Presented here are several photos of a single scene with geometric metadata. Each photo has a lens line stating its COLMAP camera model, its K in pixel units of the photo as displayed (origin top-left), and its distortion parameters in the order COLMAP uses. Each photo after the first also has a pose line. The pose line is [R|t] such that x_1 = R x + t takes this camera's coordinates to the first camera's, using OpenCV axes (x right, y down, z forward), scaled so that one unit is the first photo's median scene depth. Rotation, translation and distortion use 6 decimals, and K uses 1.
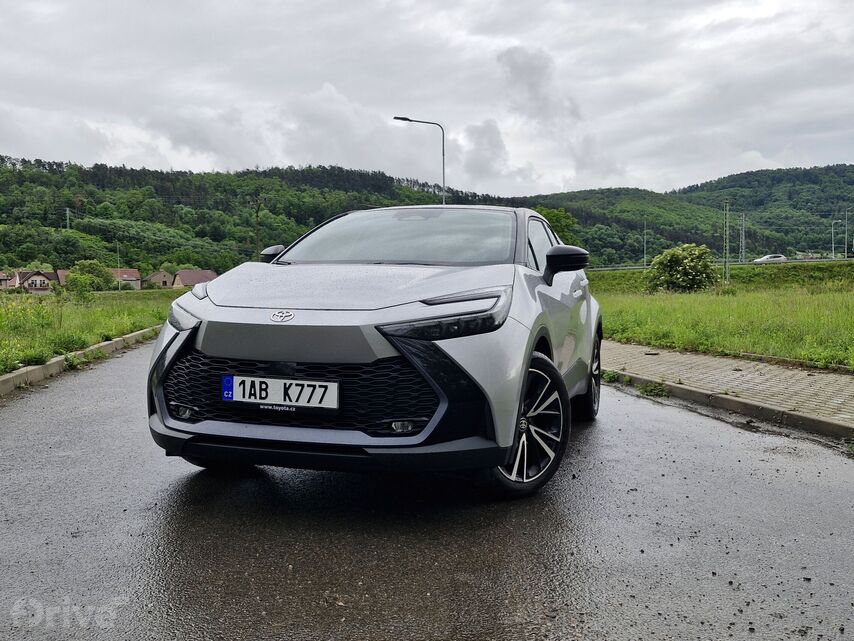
lens RADIAL K [[694.8, 0, 432.8], [0, 694.8, 324.5], [0, 0, 1]] dist [0.080468, -0.099017]
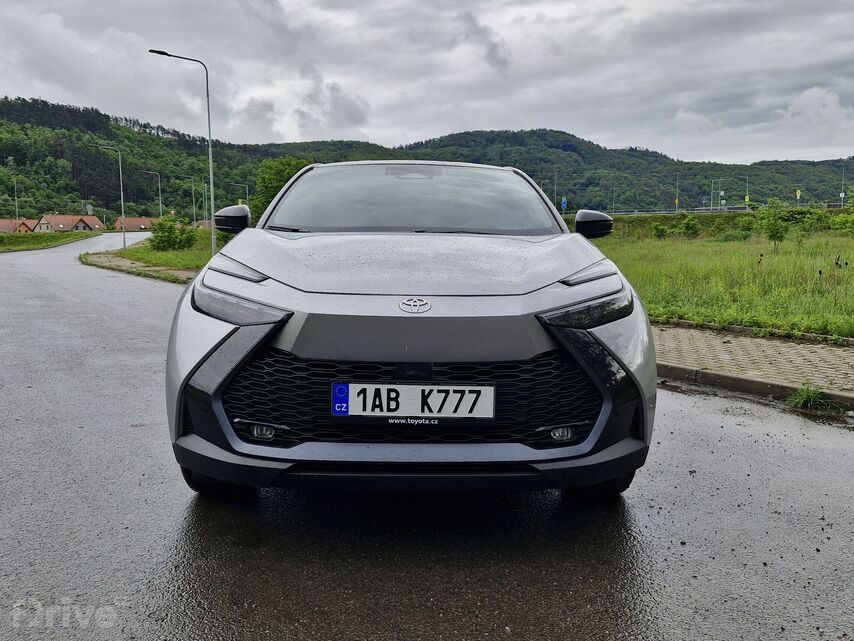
lens RADIAL K [[720.2, 0, 422.4], [0, 720.2, 316.7], [0, 0, 1]] dist [0.079843, -0.030635]
pose [[0.958519, -0.032522, 0.283168, -0.436597], [0.018969, 0.998545, 0.050473, -0.039265], [-0.284398, -0.043008, 0.957741, 0.219895]]
